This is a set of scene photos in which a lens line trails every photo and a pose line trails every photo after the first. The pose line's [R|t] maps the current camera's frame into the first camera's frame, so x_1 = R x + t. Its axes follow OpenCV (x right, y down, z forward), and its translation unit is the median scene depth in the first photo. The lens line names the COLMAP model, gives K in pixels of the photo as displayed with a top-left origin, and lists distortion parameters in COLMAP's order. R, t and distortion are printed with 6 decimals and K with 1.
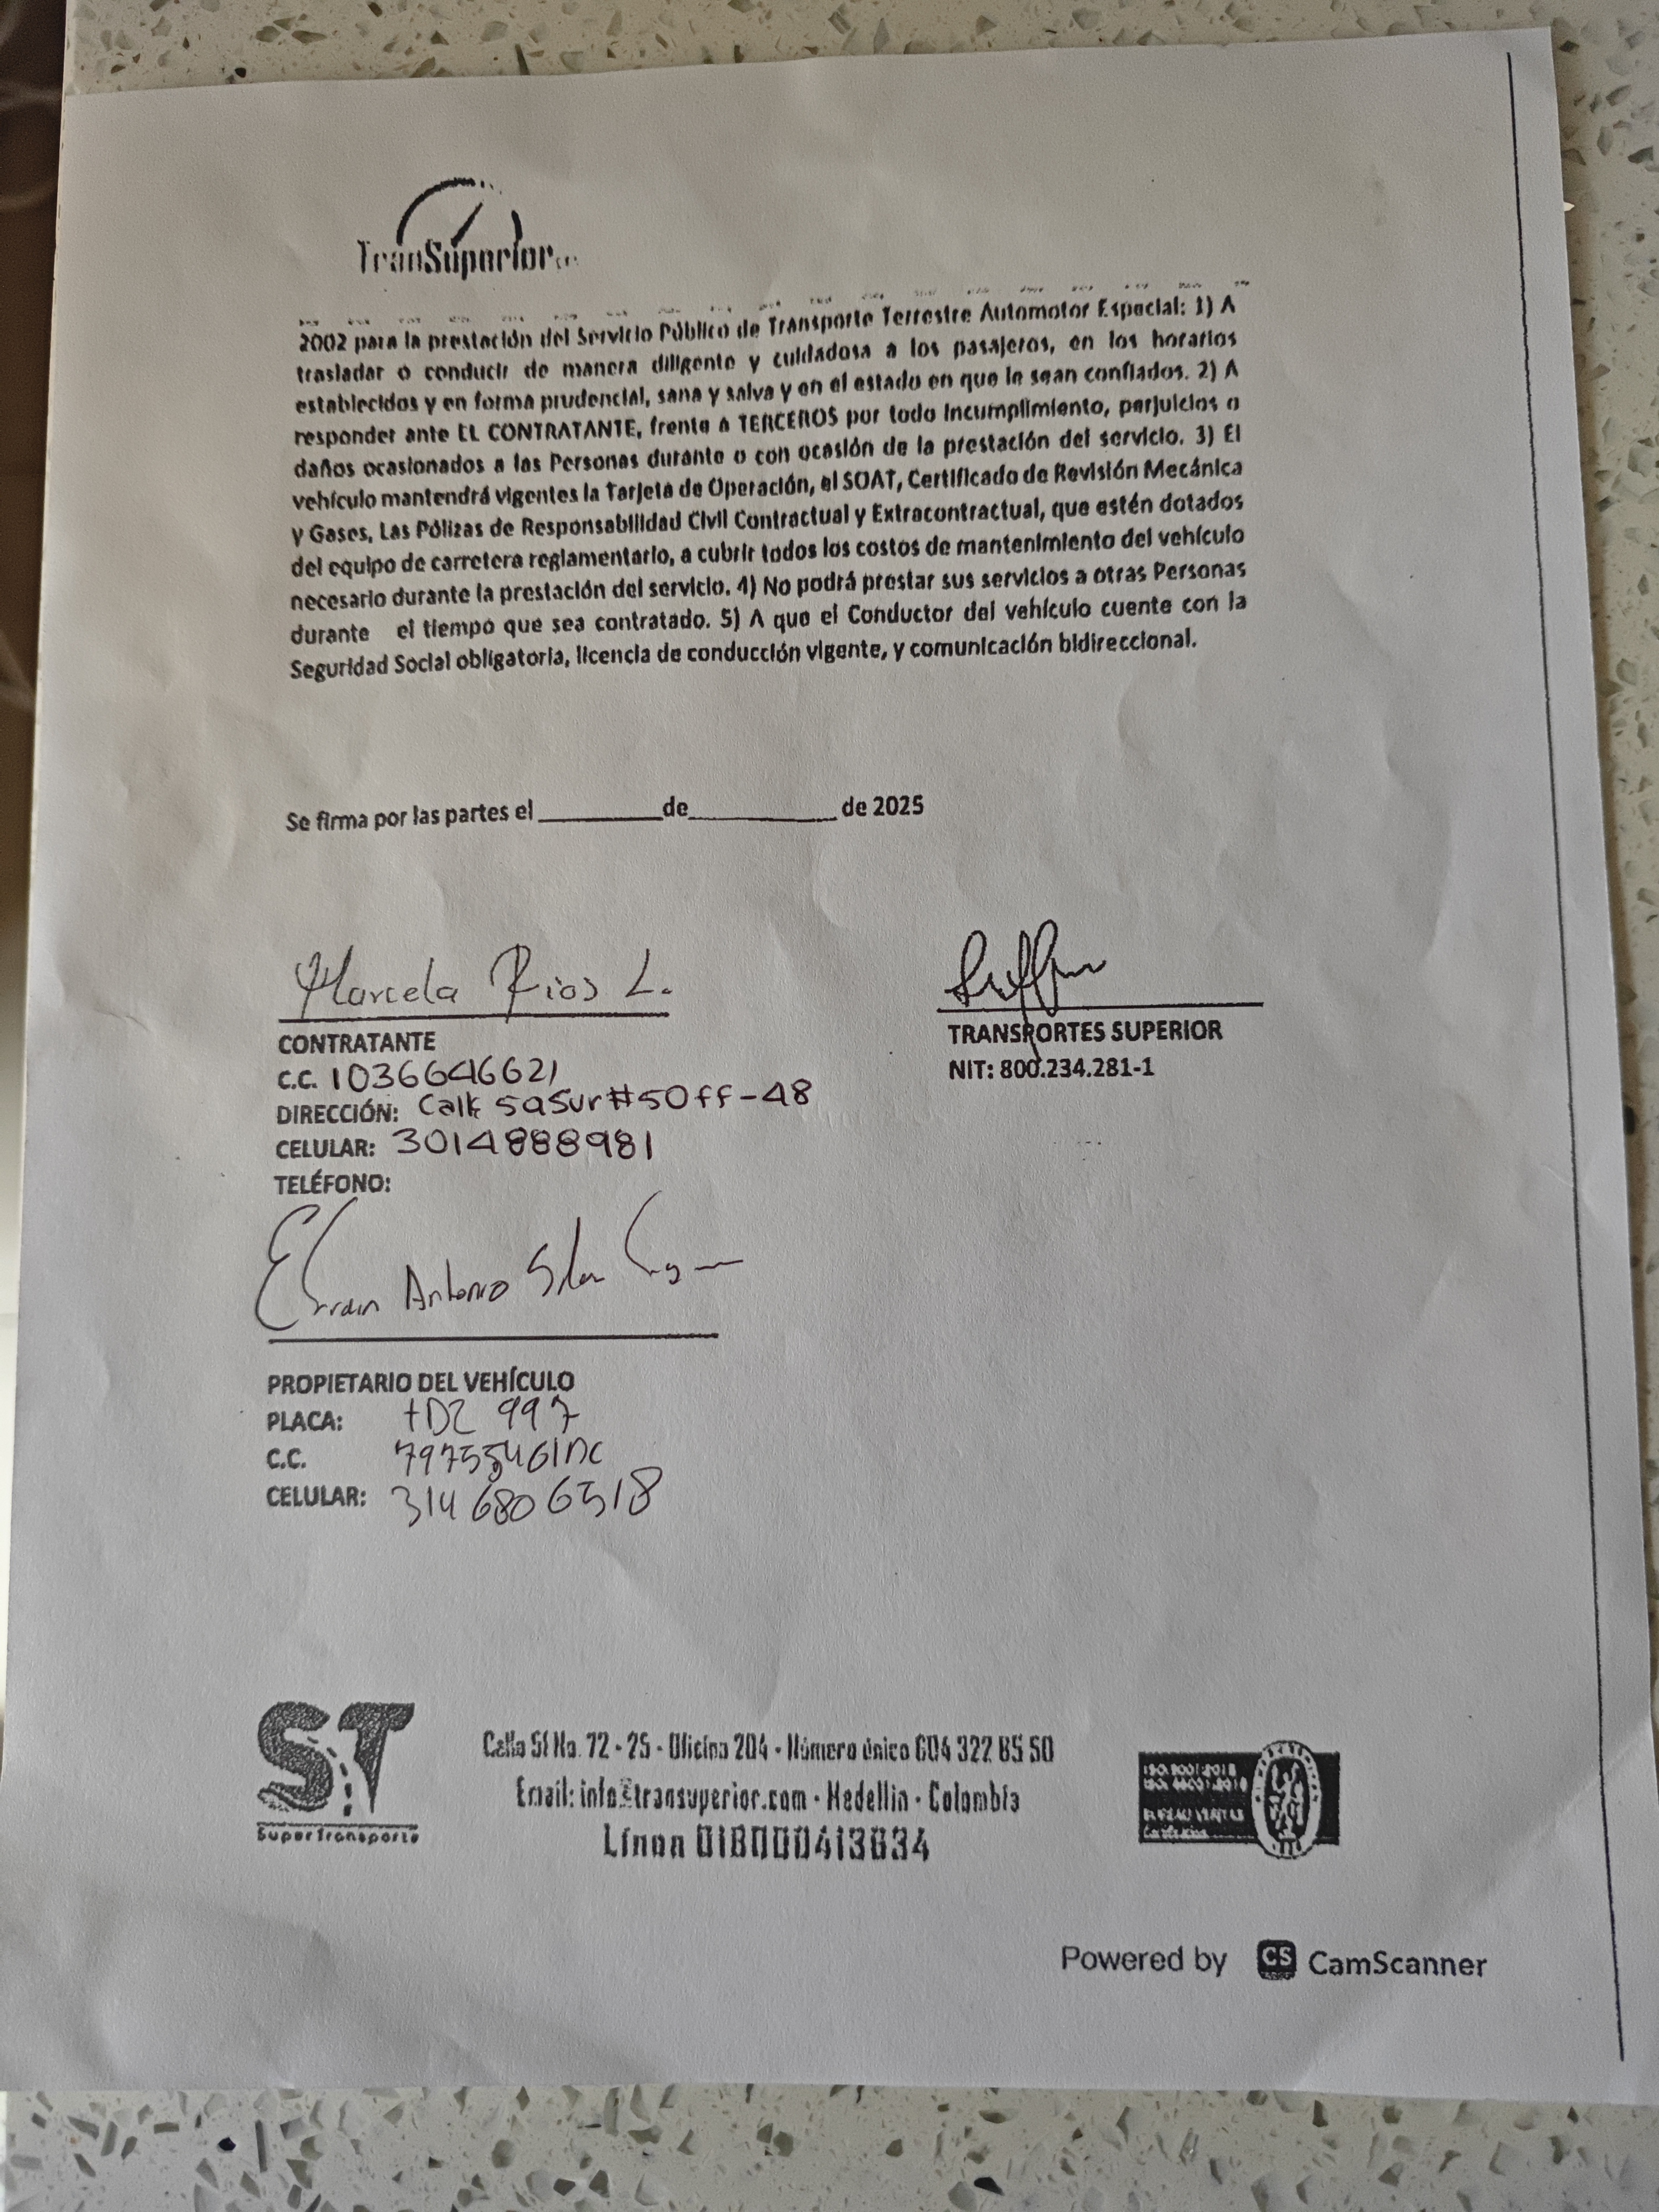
lens RADIAL K [[1575.3, 0, 779.9], [0, 1575.3, 1208.7], [0, 0, 1]] dist [-0.004520, -0.003286]
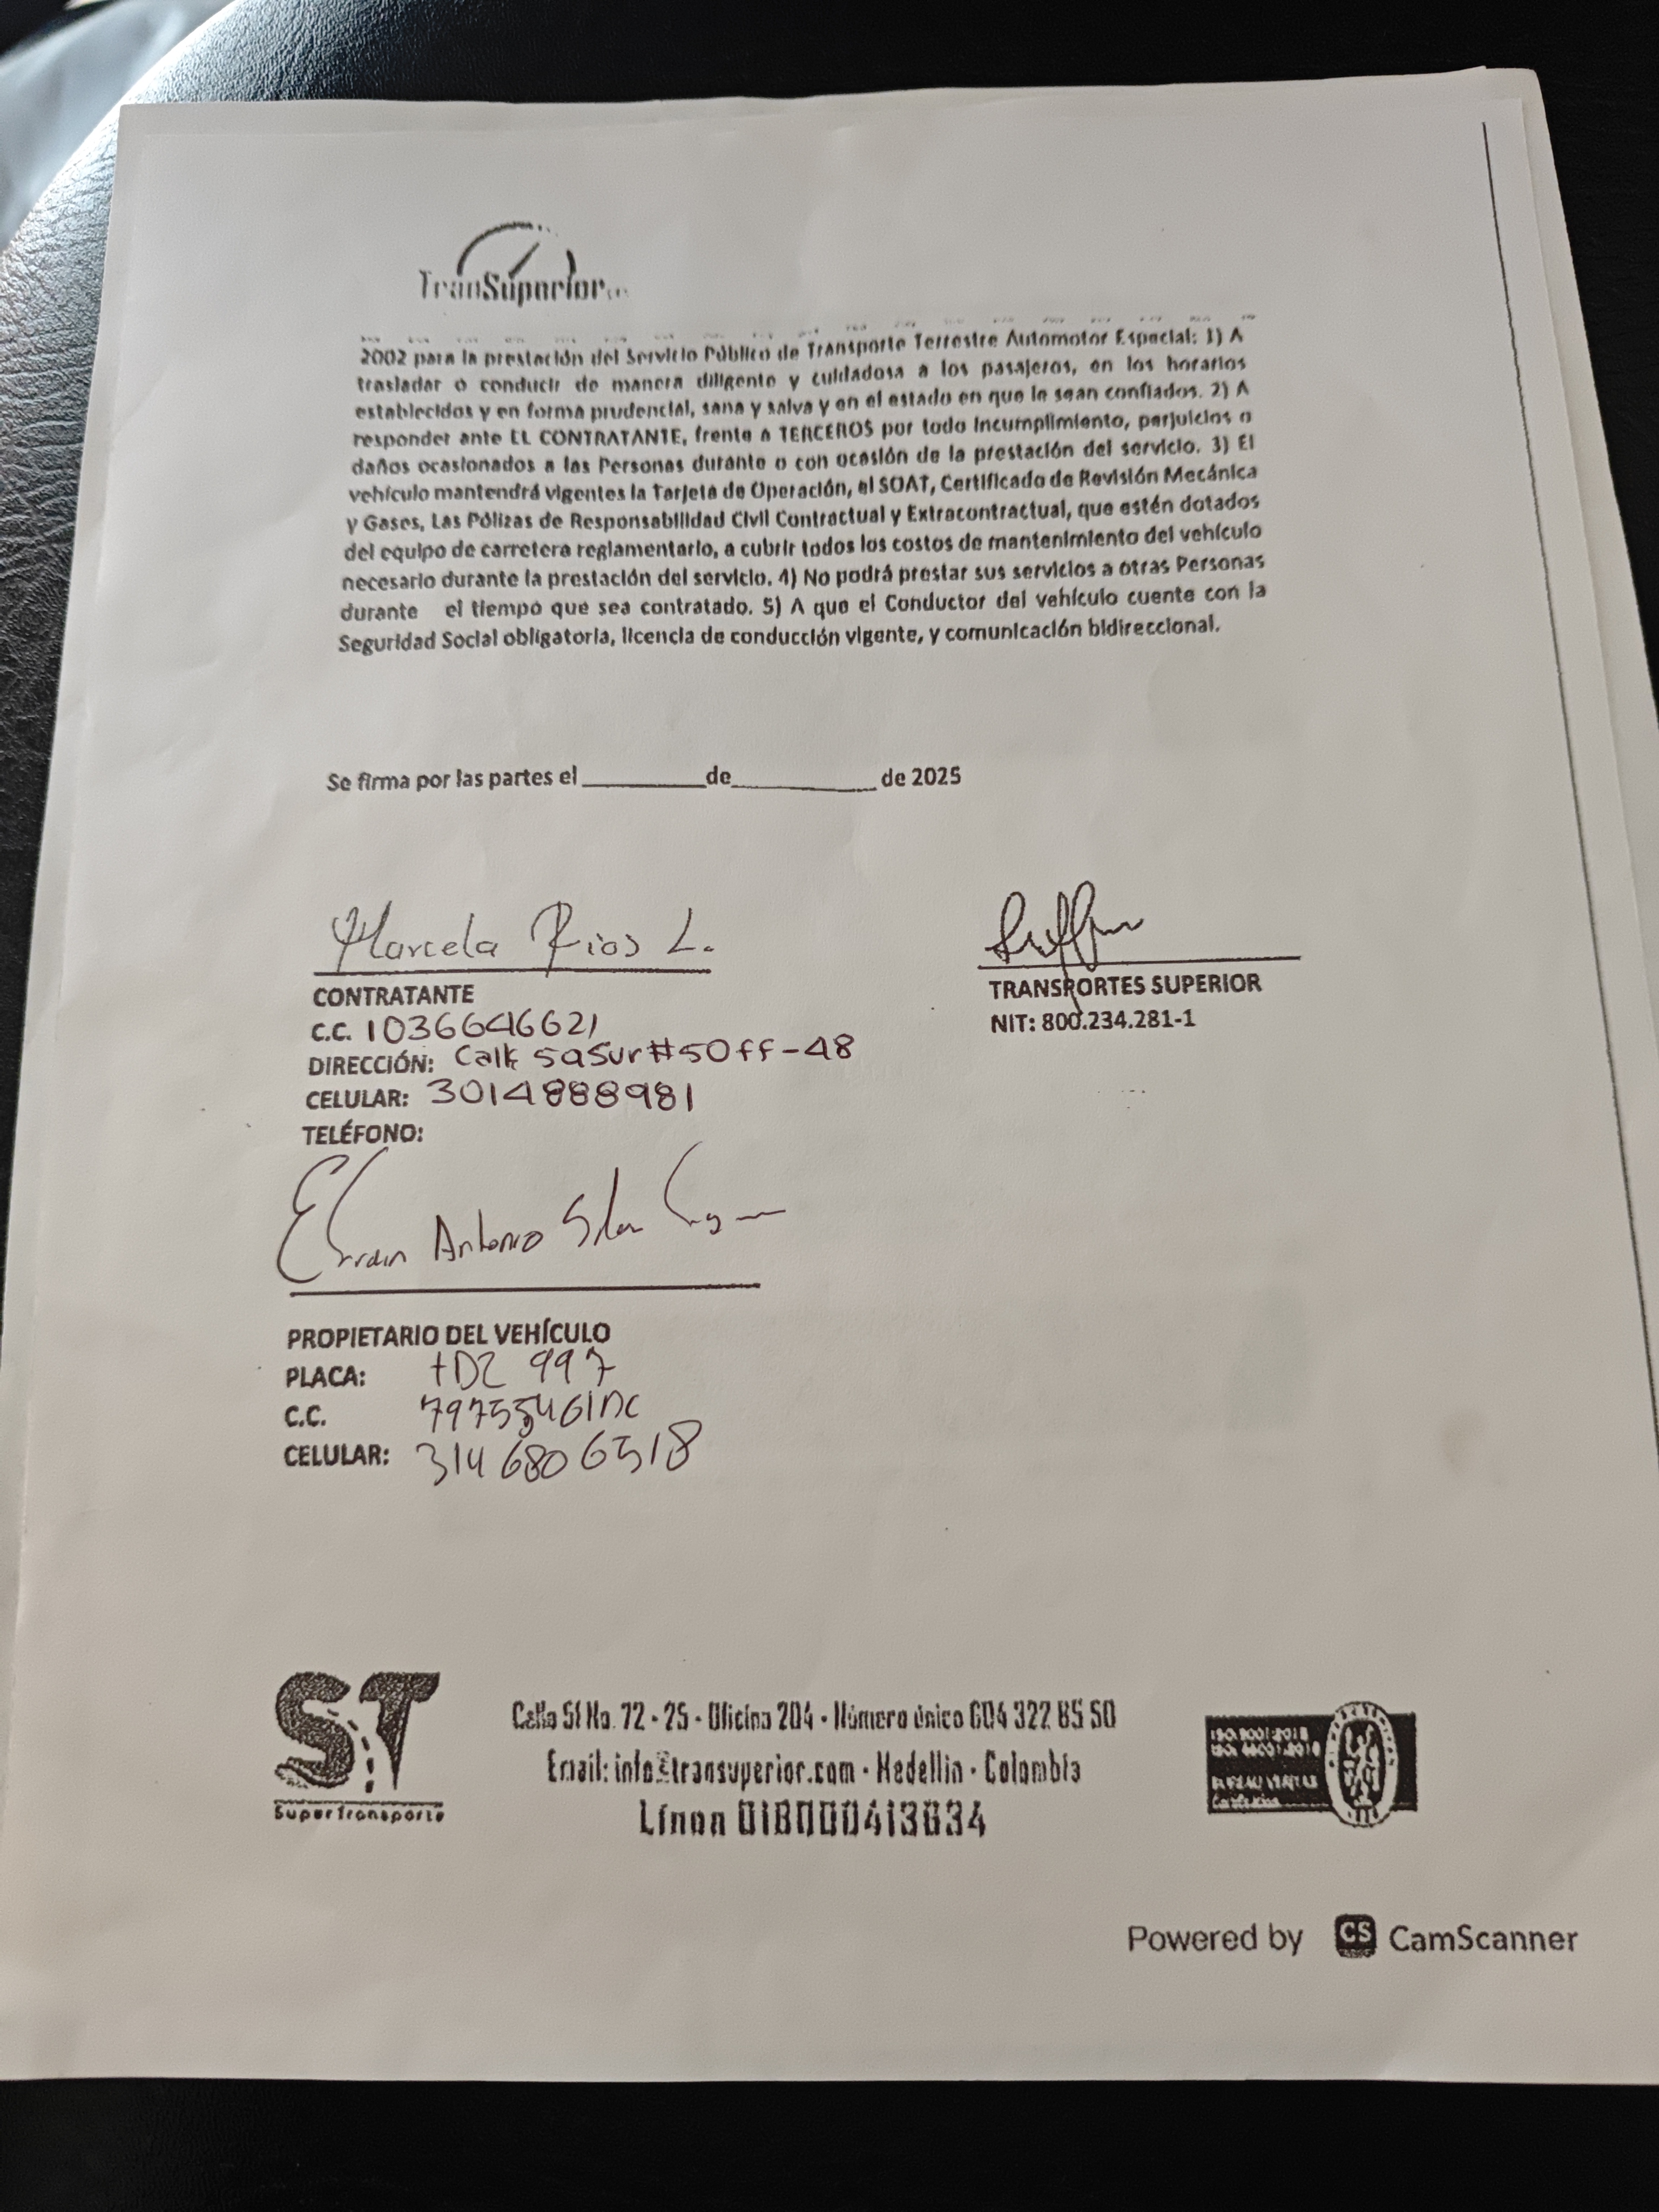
lens RADIAL K [[1767.9, 0, 874.6], [0, 1767.9, 1118.2], [0, 0, 1]] dist [0.026573, -0.105630]
pose [[0.999579, -0.005046, 0.028586, 0.000926], [0.005148, 0.999981, -0.003495, -0.024808], [-0.028568, 0.003641, 0.999585, -0.126740]]
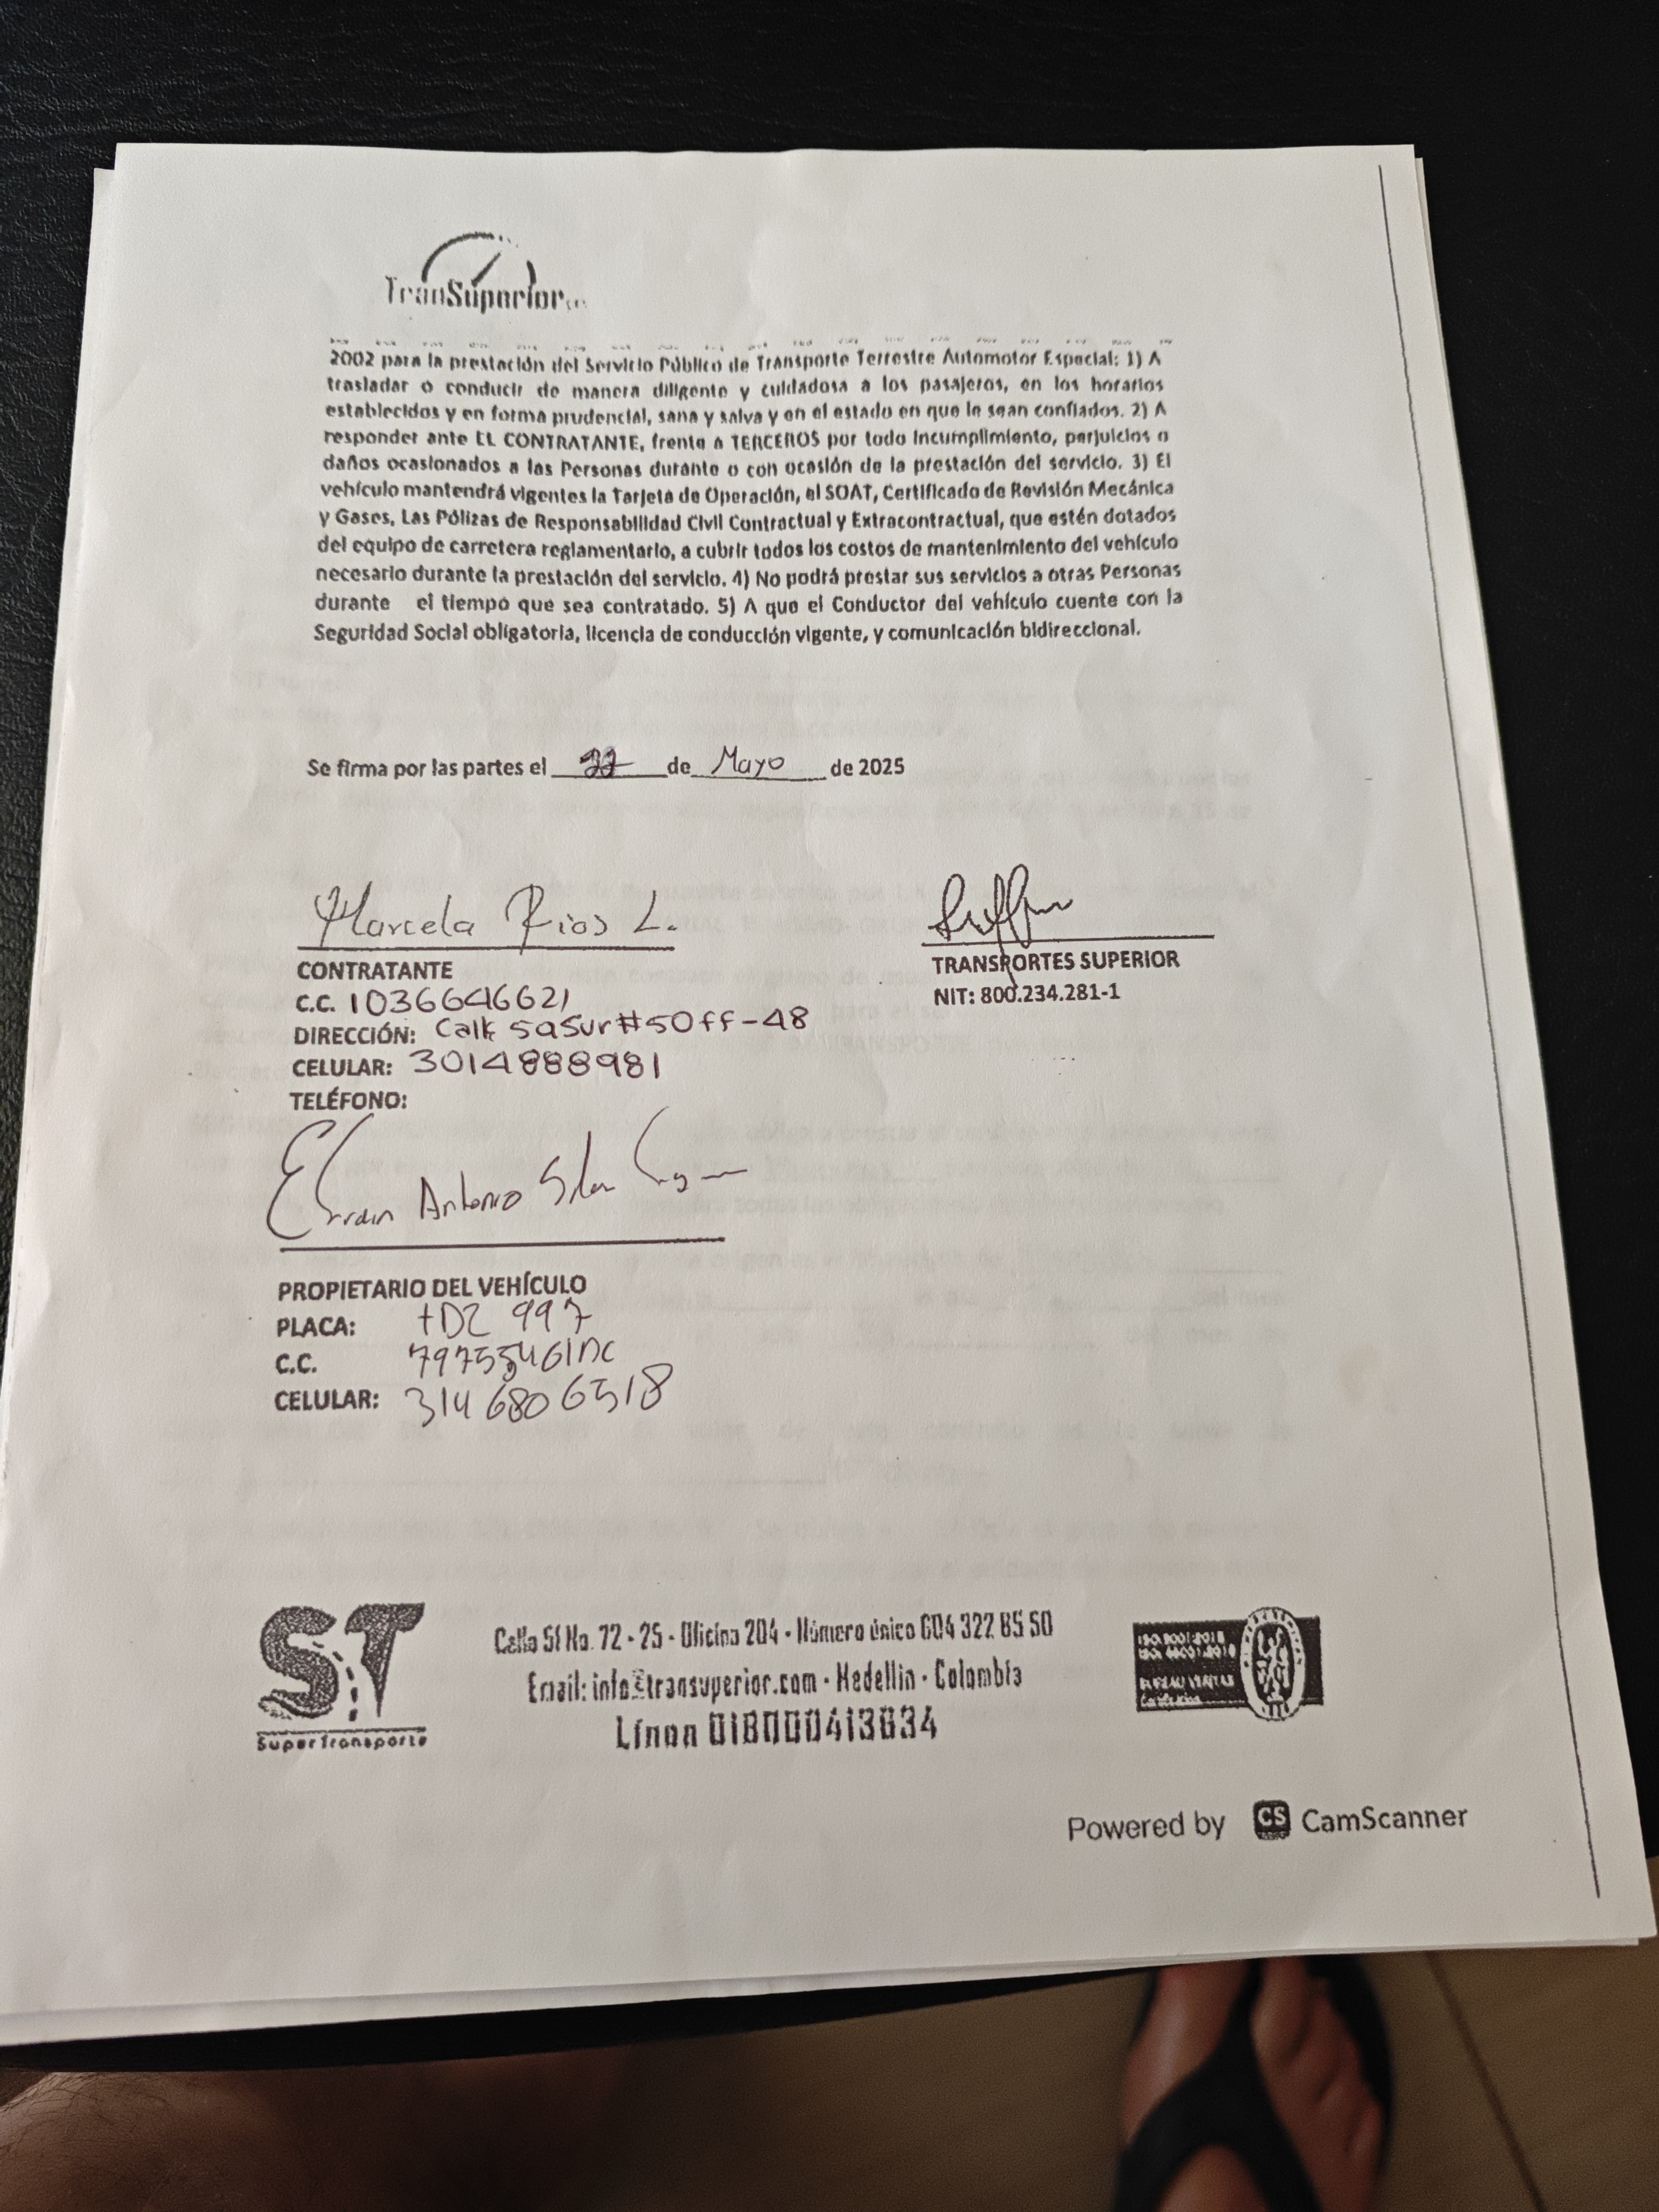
lens RADIAL K [[1767.9, 0, 874.6], [0, 1767.9, 1118.2], [0, 0, 1]] dist [0.026573, -0.105630]
pose [[0.998517, -0.016927, 0.051750, 0.001560], [0.015292, 0.999376, 0.031832, -0.039521], [-0.052257, -0.030994, 0.998153, -0.201309]]
